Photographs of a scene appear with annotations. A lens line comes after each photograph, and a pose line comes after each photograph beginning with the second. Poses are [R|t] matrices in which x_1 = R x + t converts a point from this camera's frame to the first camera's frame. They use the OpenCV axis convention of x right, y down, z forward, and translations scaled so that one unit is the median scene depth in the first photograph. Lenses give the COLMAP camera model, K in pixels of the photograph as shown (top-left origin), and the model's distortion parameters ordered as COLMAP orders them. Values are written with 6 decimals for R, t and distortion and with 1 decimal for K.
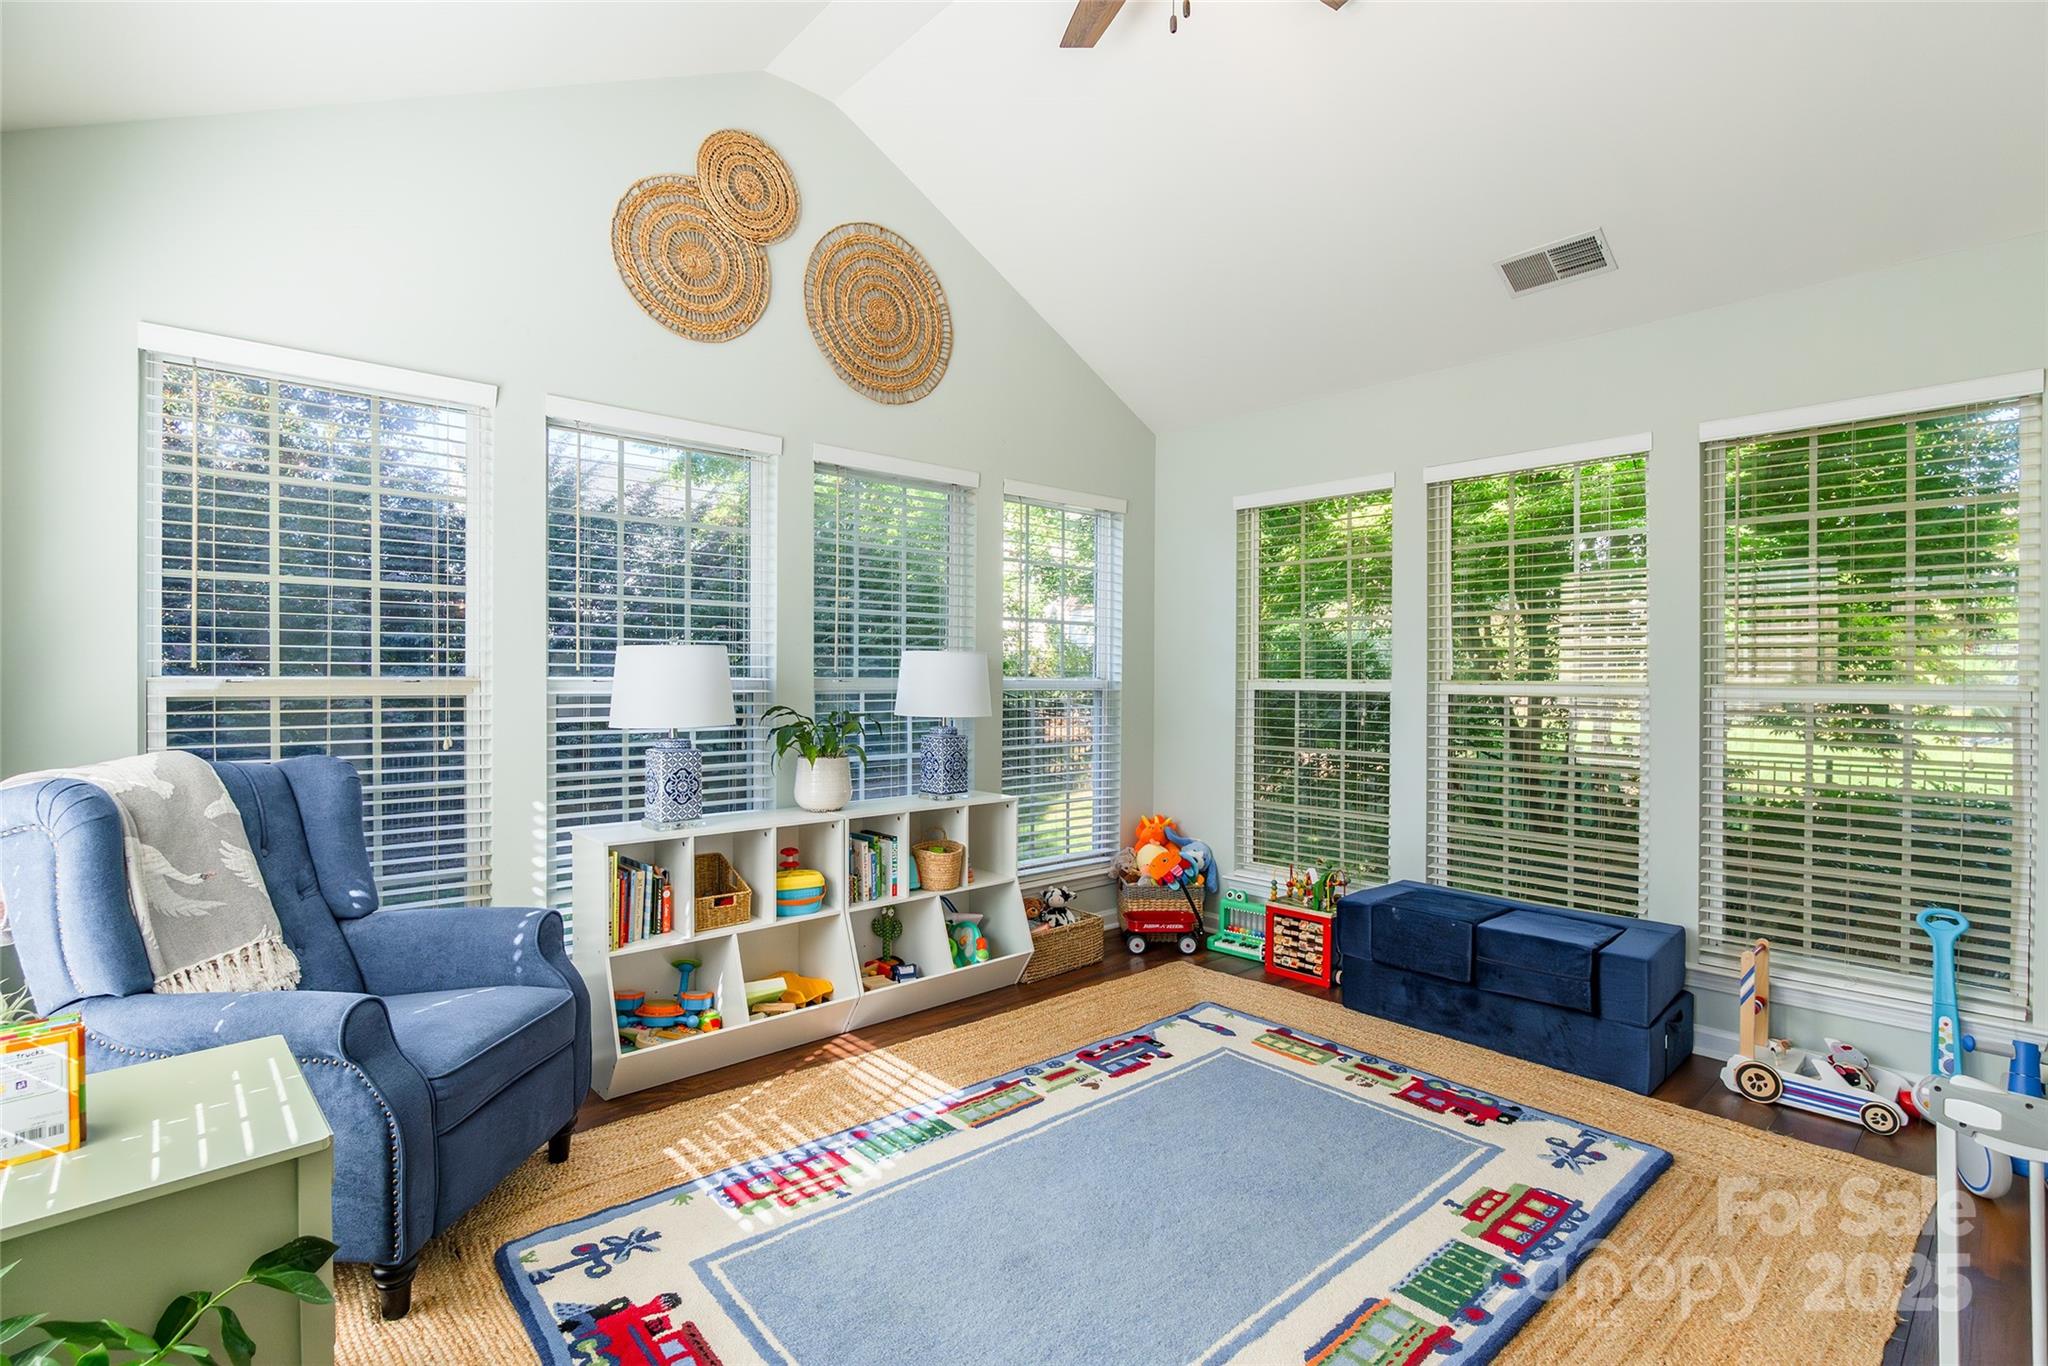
lens RADIAL K [[952.7, 0, 1004.9], [0, 952.7, 680.9], [0, 0, 1]] dist [-0.011761, -0.002361]
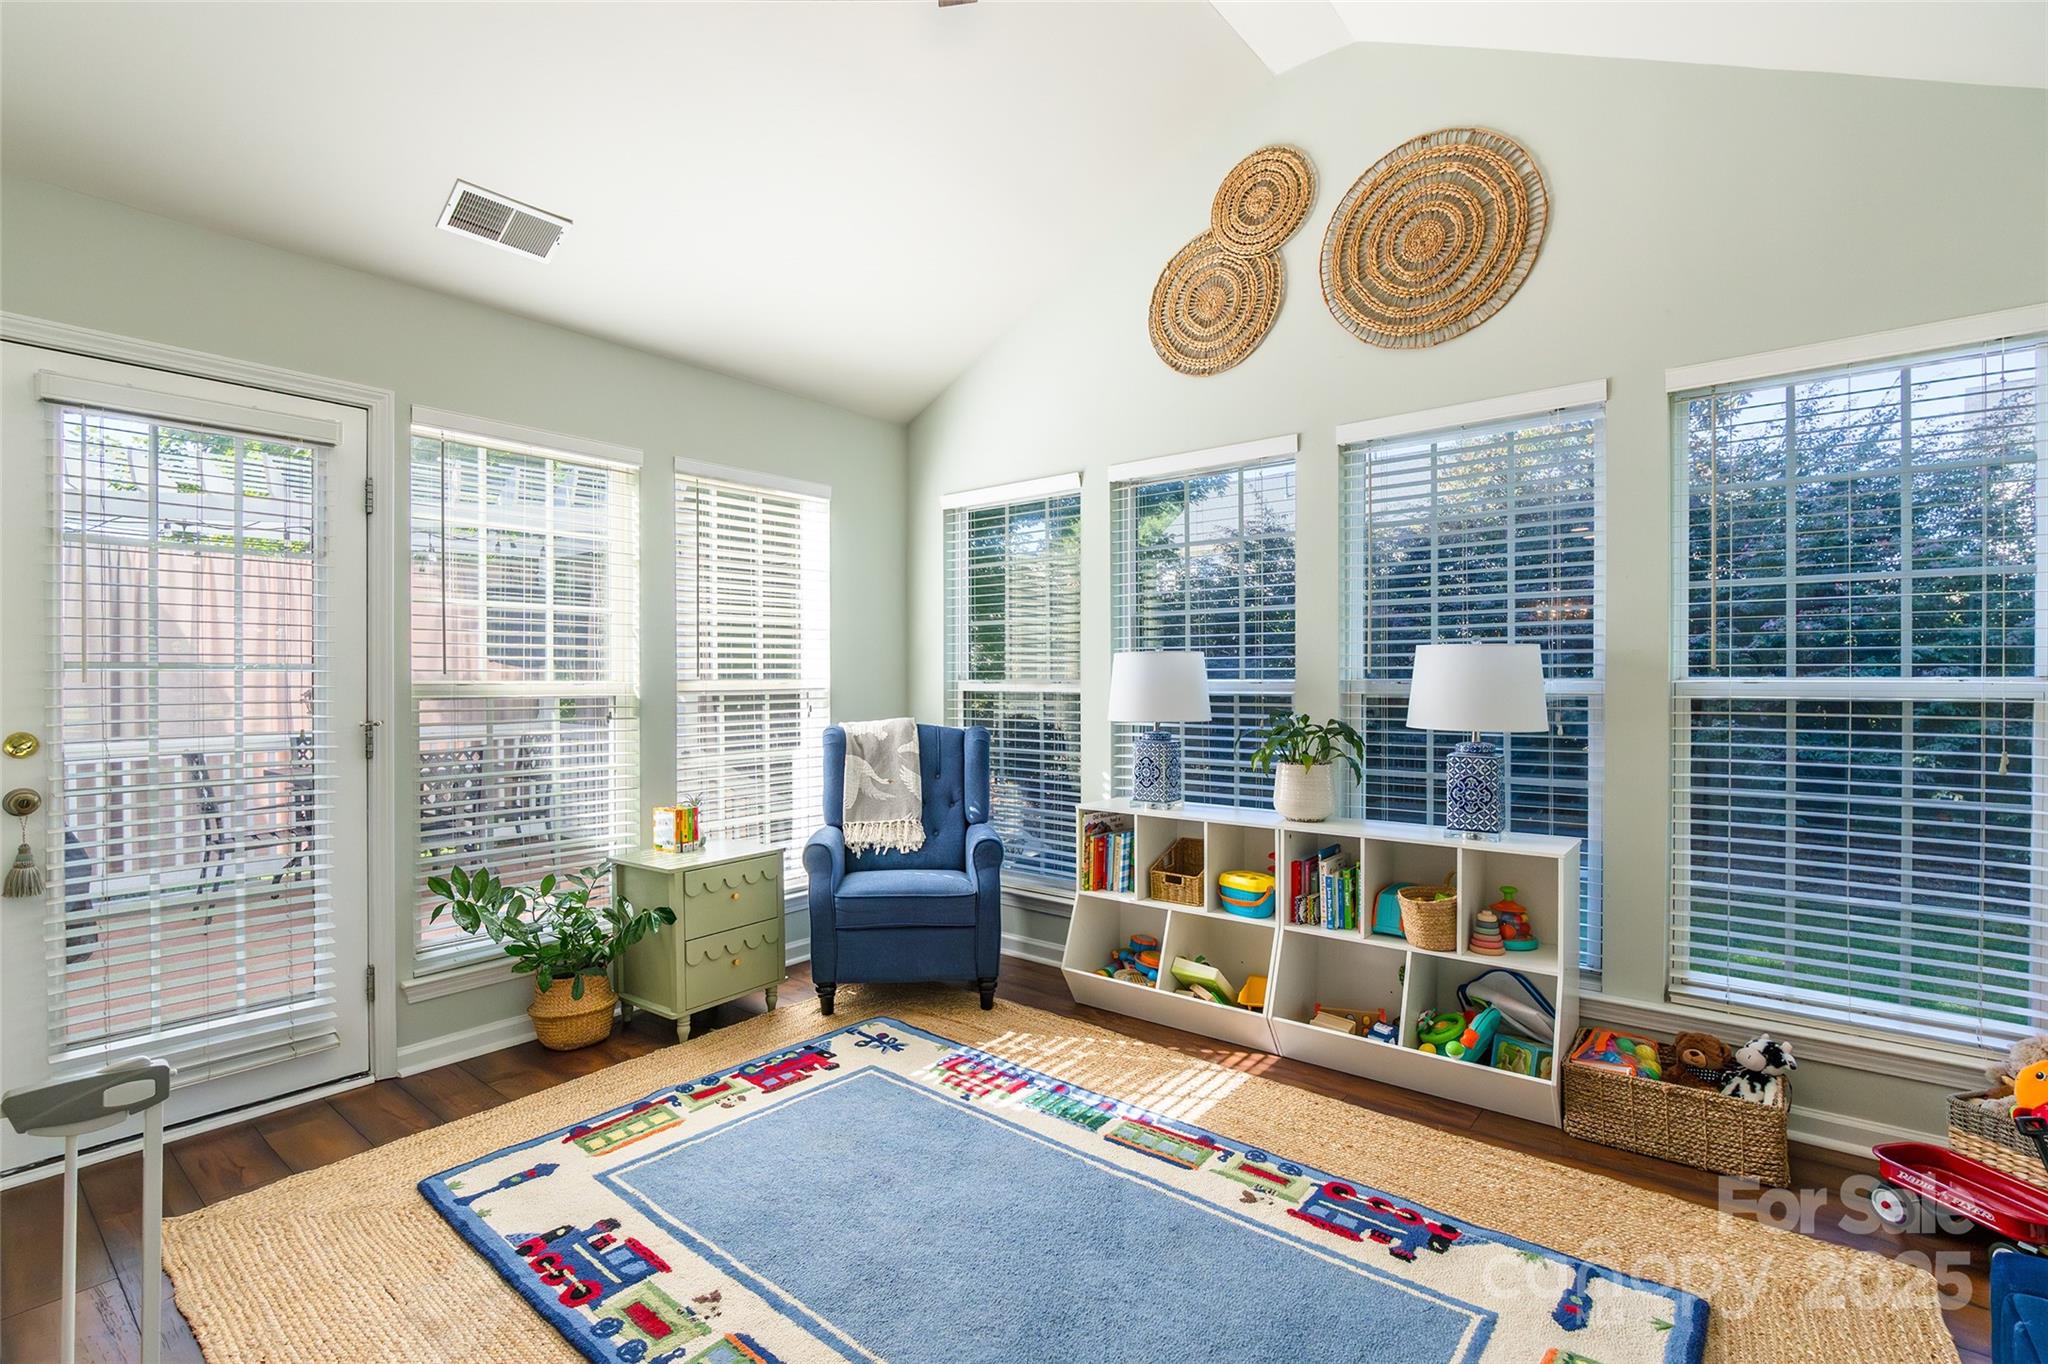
lens RADIAL K [[952.7, 0, 1007.0], [0, 952.7, 678.5], [0, 0, 1]] dist [-0.011761, -0.002361]
pose [[0.146866, -0.003980, -0.989148, 0.801874], [-0.001042, 0.999991, -0.004178, 0.000015], [0.989156, 0.001644, 0.146860, 0.655155]]
